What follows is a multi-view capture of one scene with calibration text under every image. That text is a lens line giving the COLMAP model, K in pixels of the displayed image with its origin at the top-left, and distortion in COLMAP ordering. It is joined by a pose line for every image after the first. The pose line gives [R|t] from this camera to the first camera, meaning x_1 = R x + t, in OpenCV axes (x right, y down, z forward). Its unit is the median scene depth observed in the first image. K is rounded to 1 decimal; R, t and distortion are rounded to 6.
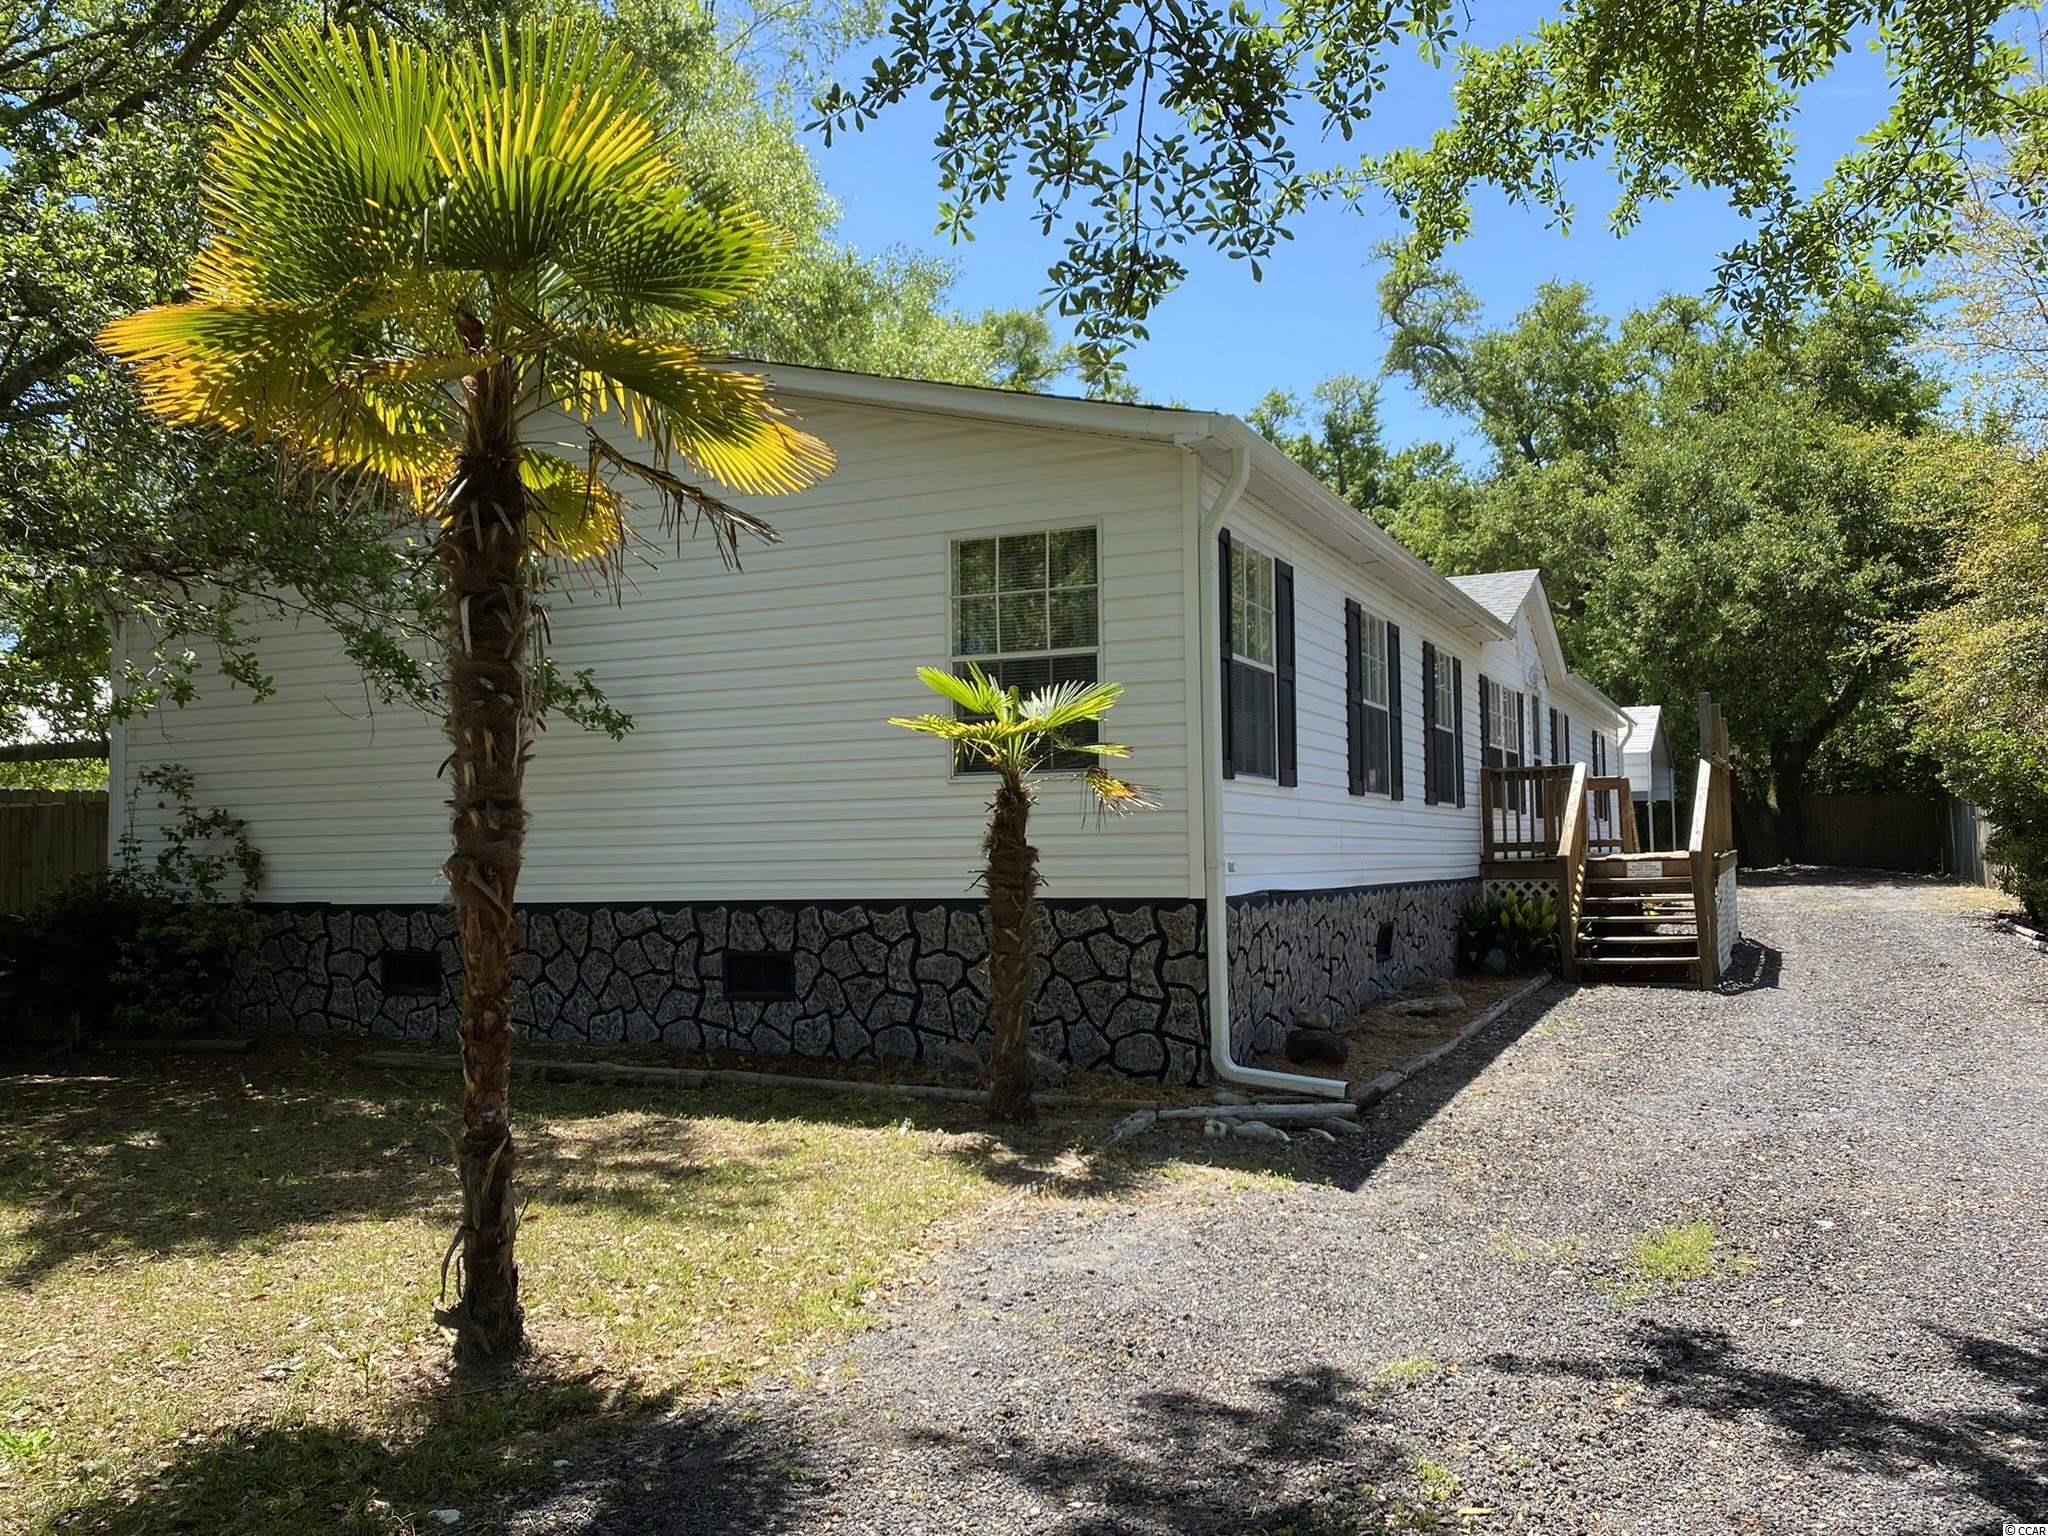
lens RADIAL K [[1730.0, 0, 1022.4], [0, 1730.0, 722.0], [0, 0, 1]] dist [0.088192, -0.128673]
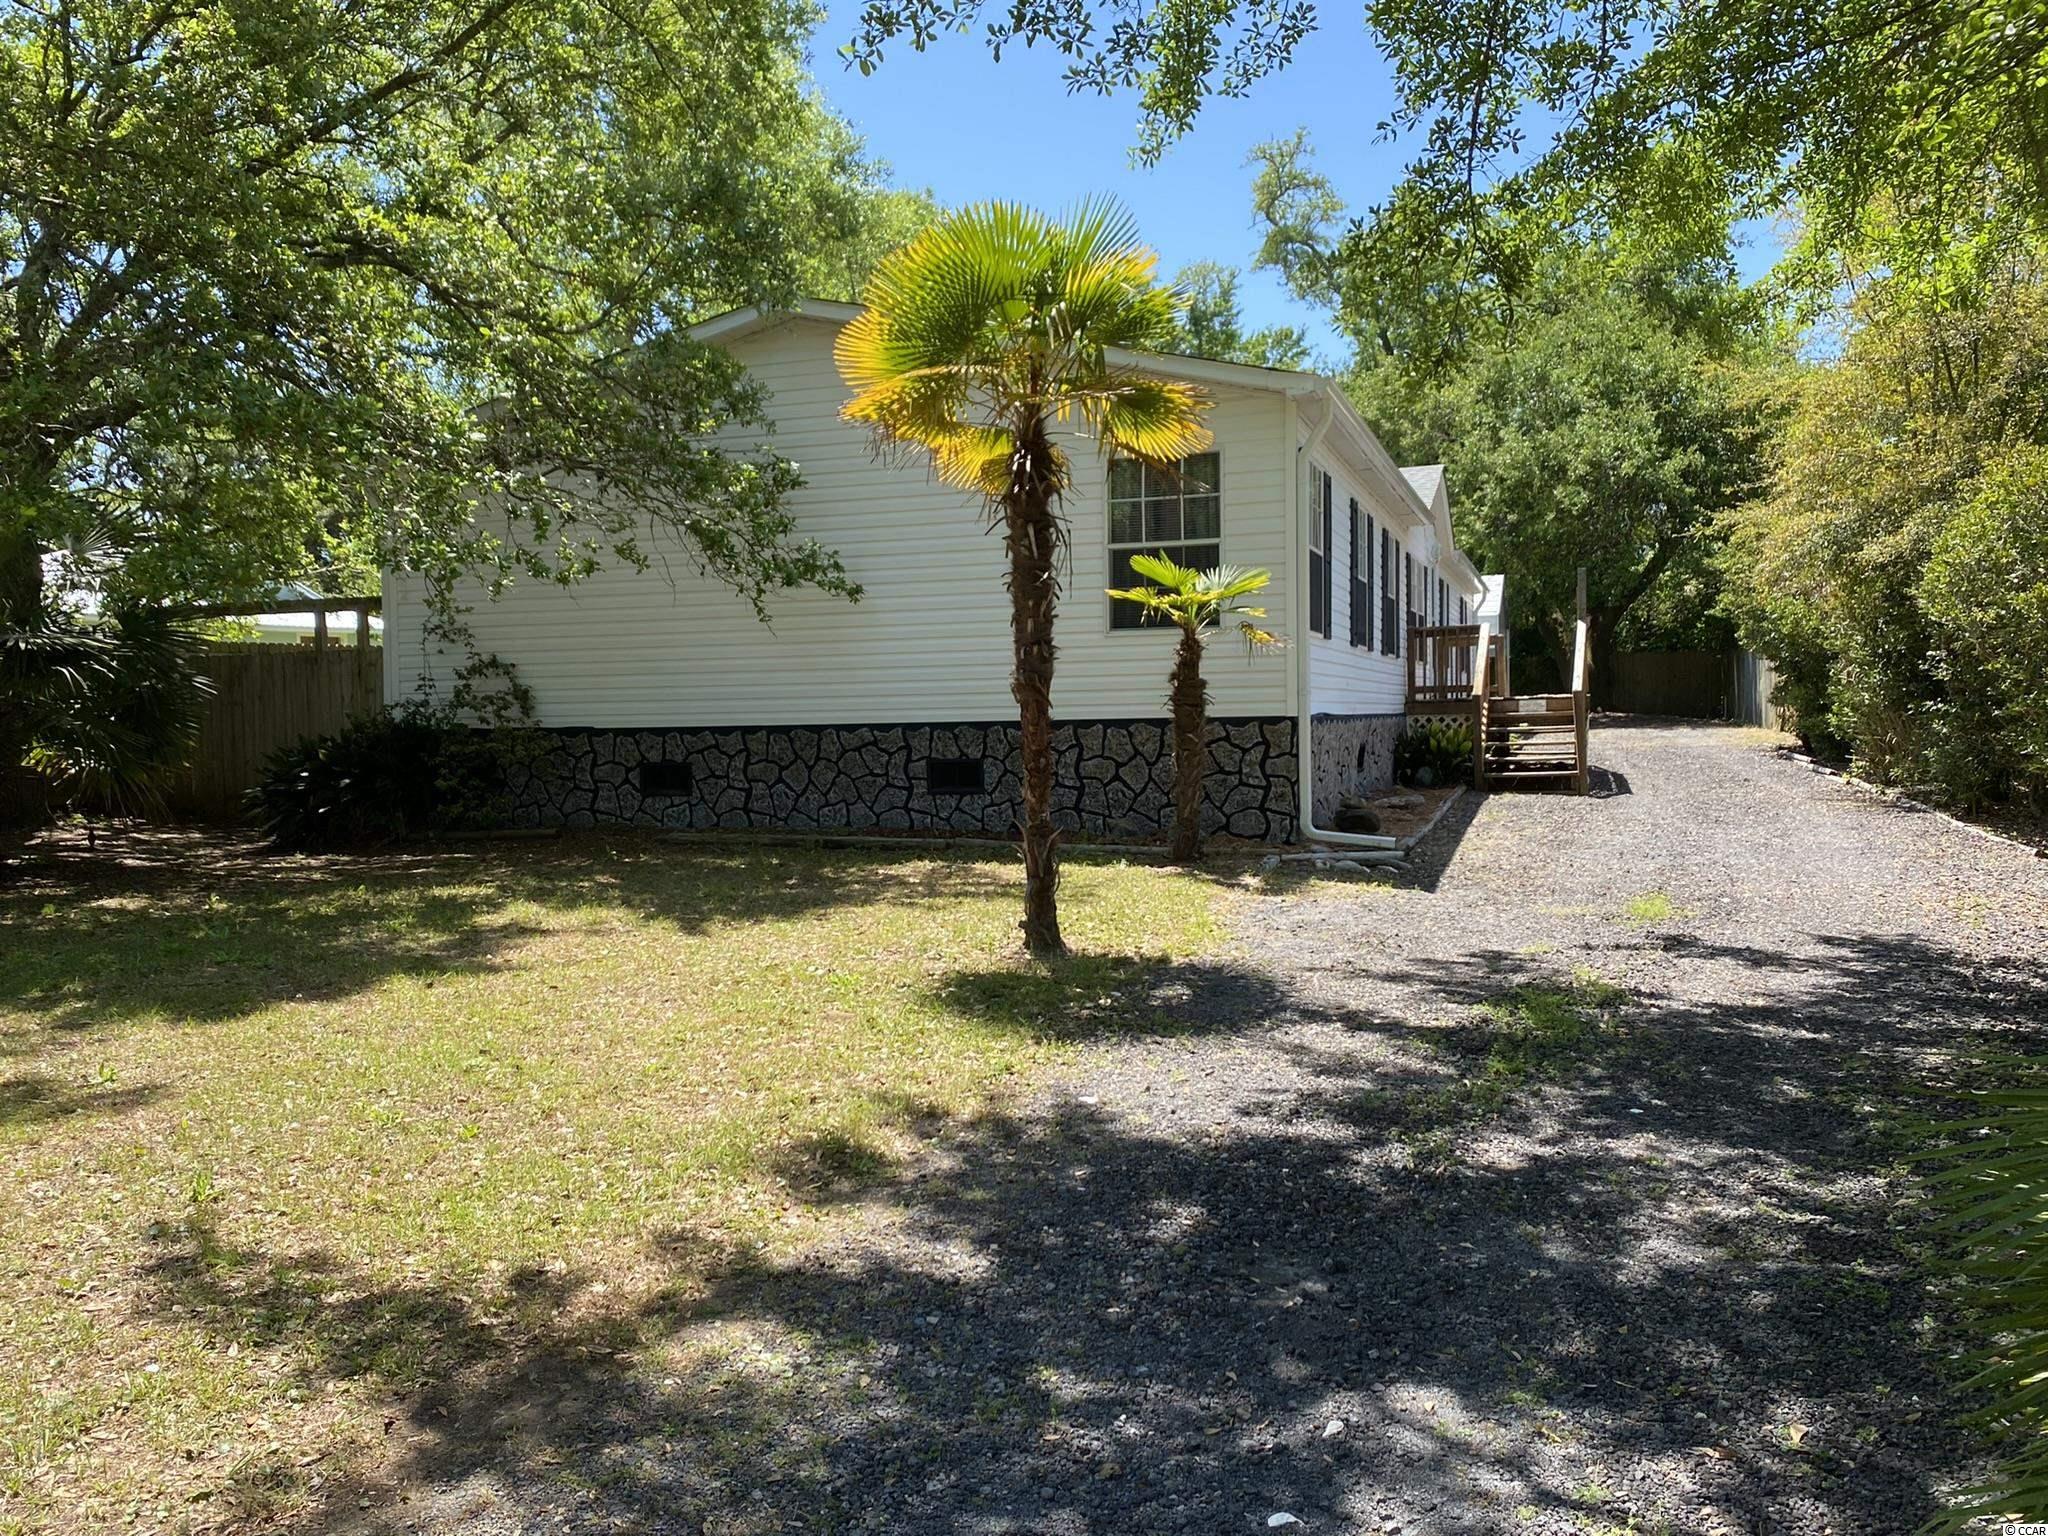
lens RADIAL K [[1730.0, 0, 1022.4], [0, 1730.0, 722.0], [0, 0, 1]] dist [0.088192, -0.128673]
pose [[0.993569, -0.003239, 0.113183, -0.162749], [-0.005778, 0.996838, 0.079249, -0.003436], [-0.113081, -0.079394, 0.990409, -0.229179]]
